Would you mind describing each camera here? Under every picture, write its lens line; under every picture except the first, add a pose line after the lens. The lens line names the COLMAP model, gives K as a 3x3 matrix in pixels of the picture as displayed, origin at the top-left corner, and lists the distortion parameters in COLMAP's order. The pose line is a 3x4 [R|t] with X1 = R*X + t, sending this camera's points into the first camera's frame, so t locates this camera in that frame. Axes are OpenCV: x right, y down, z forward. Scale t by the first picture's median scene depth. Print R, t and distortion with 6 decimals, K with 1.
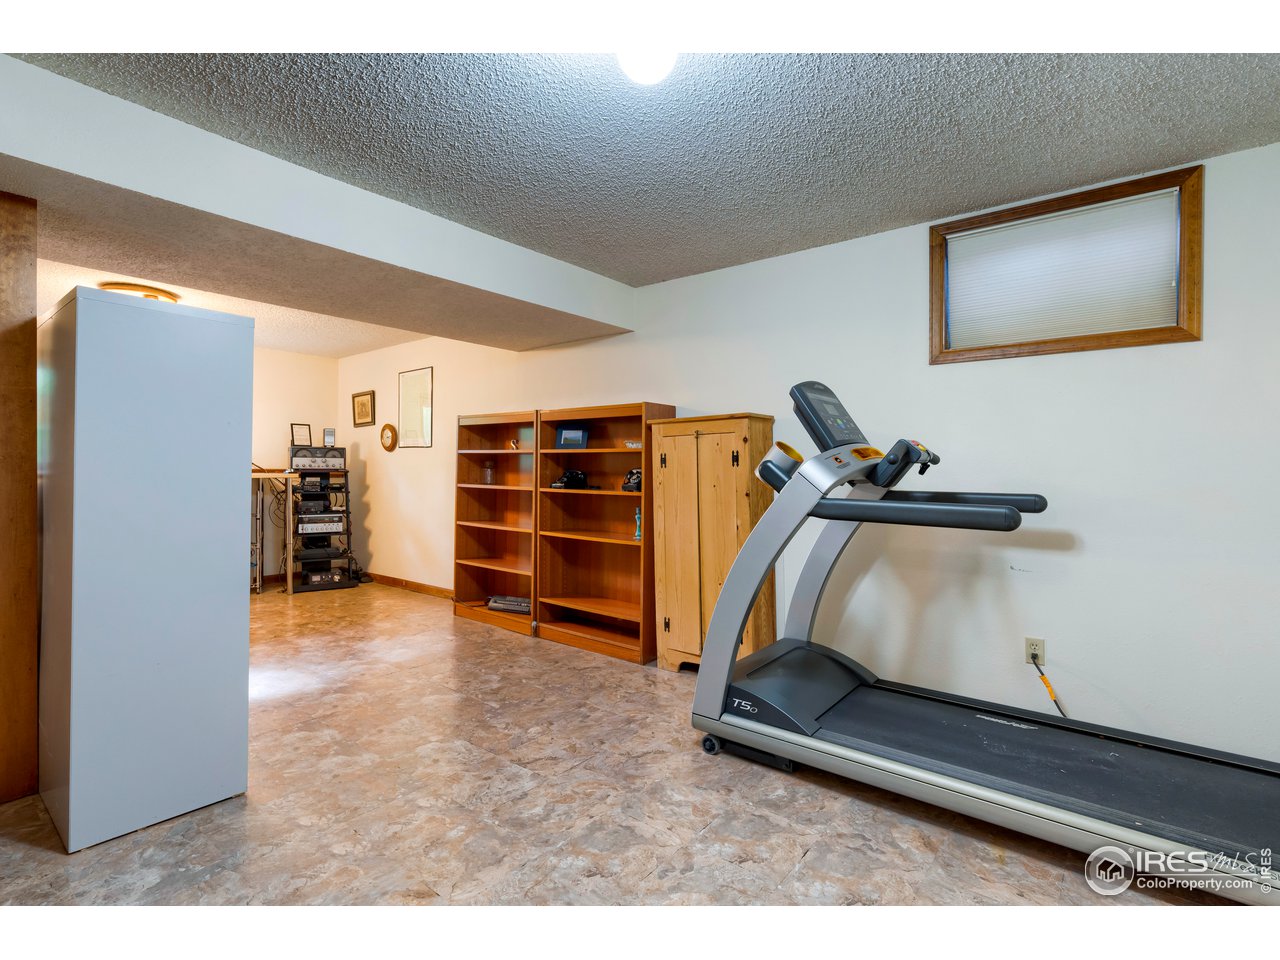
lens RADIAL K [[605.2, 0, 643.3], [0, 605.2, 473.4], [0, 0, 1]] dist [-0.003172, 0.000376]
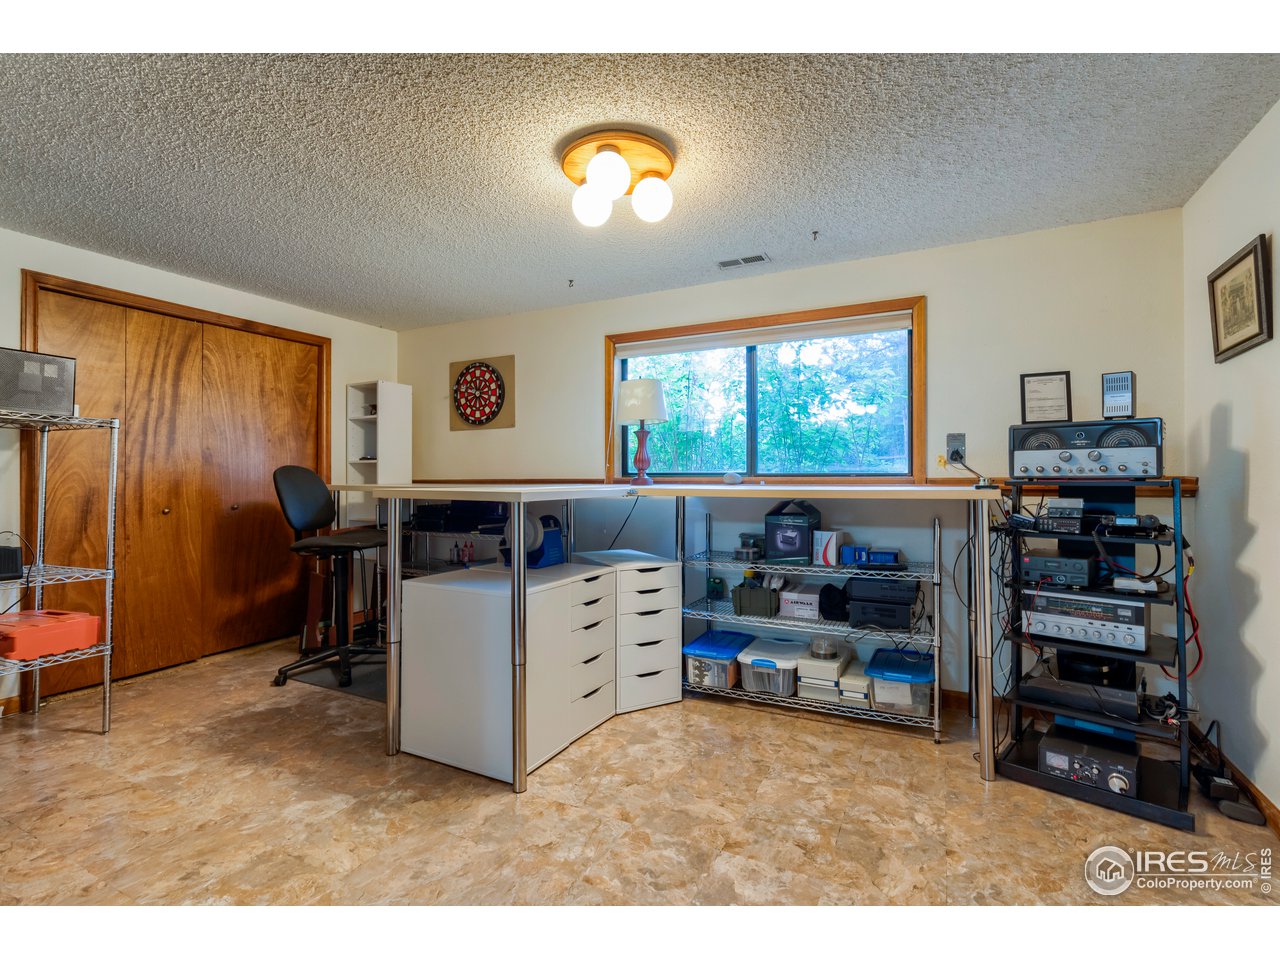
lens RADIAL K [[605.2, 0, 643.3], [0, 605.2, 473.4], [0, 0, 1]] dist [-0.003172, 0.000376]
pose [[0.187707, -0.016432, -0.982088, -0.201723], [-0.003727, 0.999841, -0.017441, -0.001847], [0.982218, 0.006934, 0.187616, 0.642729]]
